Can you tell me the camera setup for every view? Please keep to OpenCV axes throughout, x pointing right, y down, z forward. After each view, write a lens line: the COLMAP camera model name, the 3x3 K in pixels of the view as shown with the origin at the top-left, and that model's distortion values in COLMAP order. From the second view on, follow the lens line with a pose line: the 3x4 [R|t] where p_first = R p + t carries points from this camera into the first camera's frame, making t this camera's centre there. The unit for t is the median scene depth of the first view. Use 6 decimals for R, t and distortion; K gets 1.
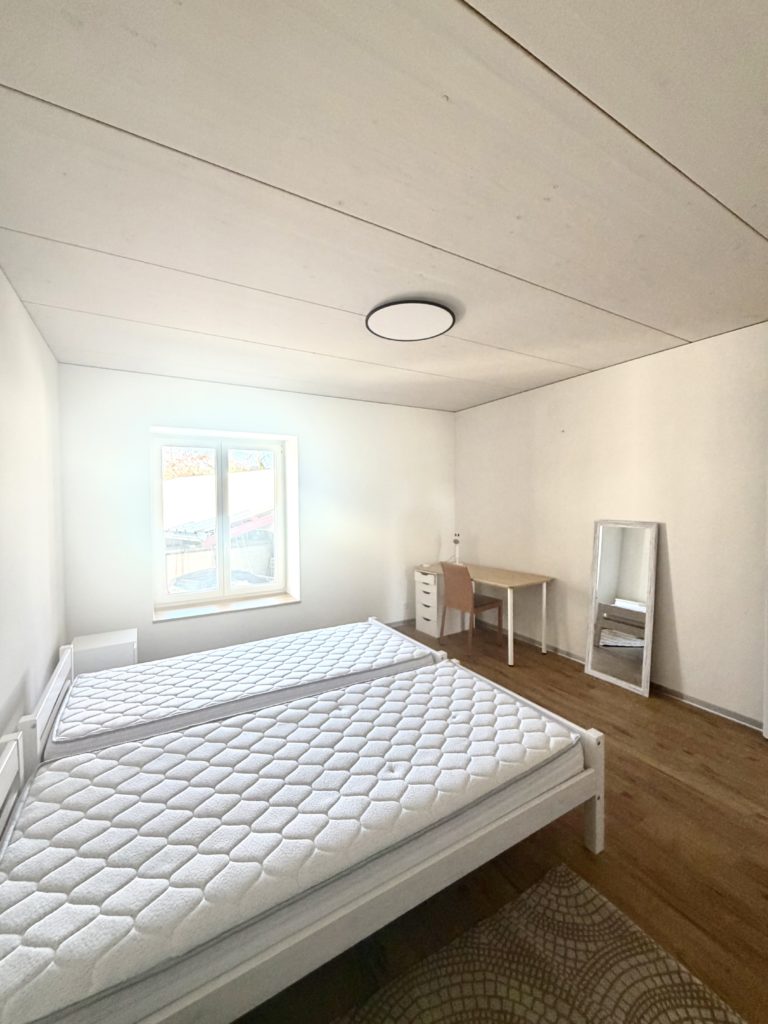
lens RADIAL K [[408.1, 0, 387.3], [0, 408.1, 511.2], [0, 0, 1]] dist [-0.004033, 0.000418]
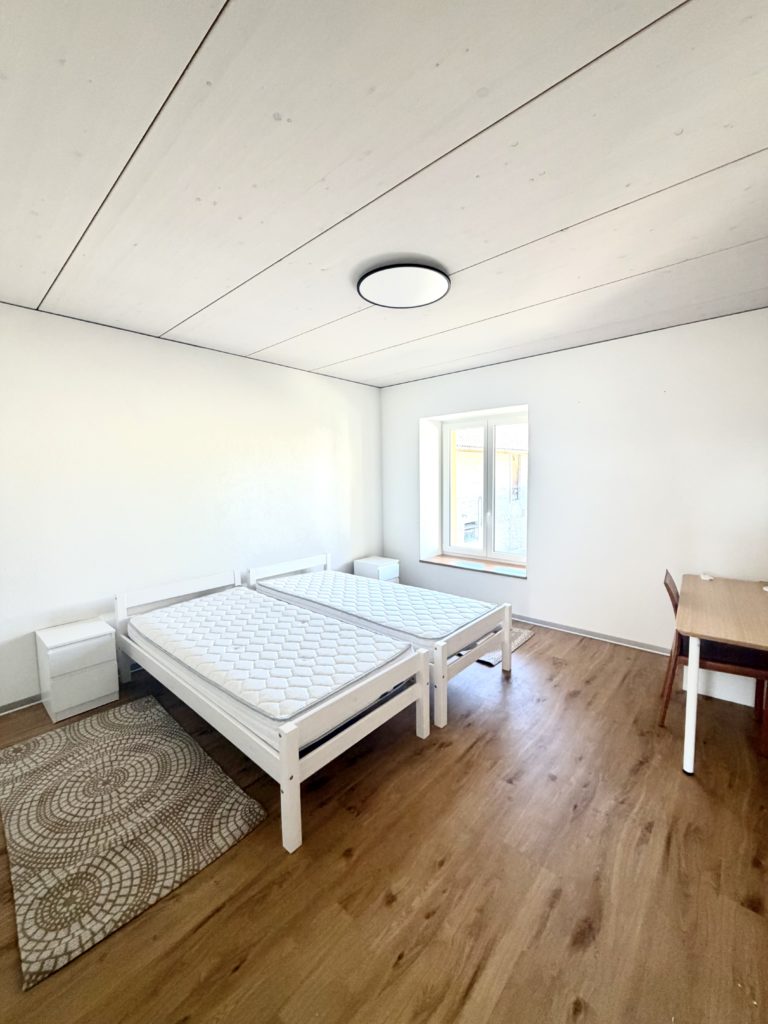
lens RADIAL K [[408.1, 0, 381.4], [0, 408.1, 512.1], [0, 0, 1]] dist [-0.004033, 0.000418]
pose [[0.300463, 0.090658, -0.949475, 1.812375], [-0.014975, 0.995798, 0.090342, -0.041866], [0.953676, -0.012926, 0.300558, 1.196847]]
